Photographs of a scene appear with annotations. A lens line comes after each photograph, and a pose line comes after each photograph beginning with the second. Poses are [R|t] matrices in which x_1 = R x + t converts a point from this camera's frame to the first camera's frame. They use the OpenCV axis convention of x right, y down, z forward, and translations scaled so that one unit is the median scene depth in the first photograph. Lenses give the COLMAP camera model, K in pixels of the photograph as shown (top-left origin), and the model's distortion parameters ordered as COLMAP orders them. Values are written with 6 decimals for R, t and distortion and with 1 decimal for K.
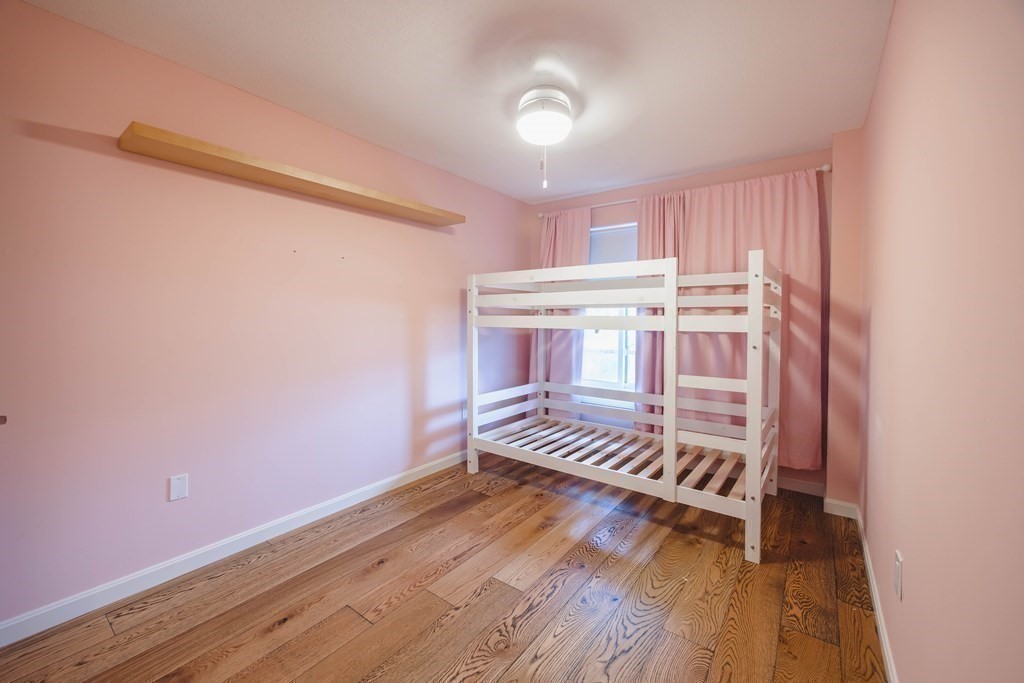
lens RADIAL K [[412.0, 0, 509.0], [0, 412.0, 329.7], [0, 0, 1]] dist [-0.000631, 0.000048]
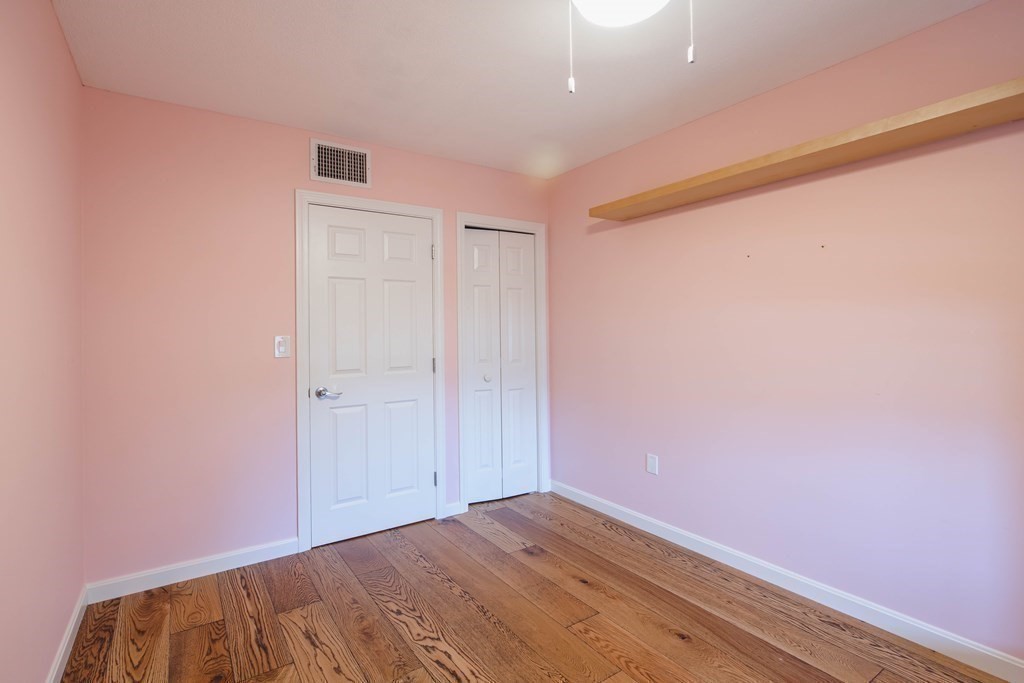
lens RADIAL K [[412.0, 0, 509.0], [0, 412.0, 329.7], [0, 0, 1]] dist [-0.000631, 0.000048]
pose [[-0.249133, -0.005213, -0.968455, 0.582305], [-0.020837, 0.999783, -0.000021, -0.040441], [0.968245, 0.020174, -0.249187, 0.870771]]
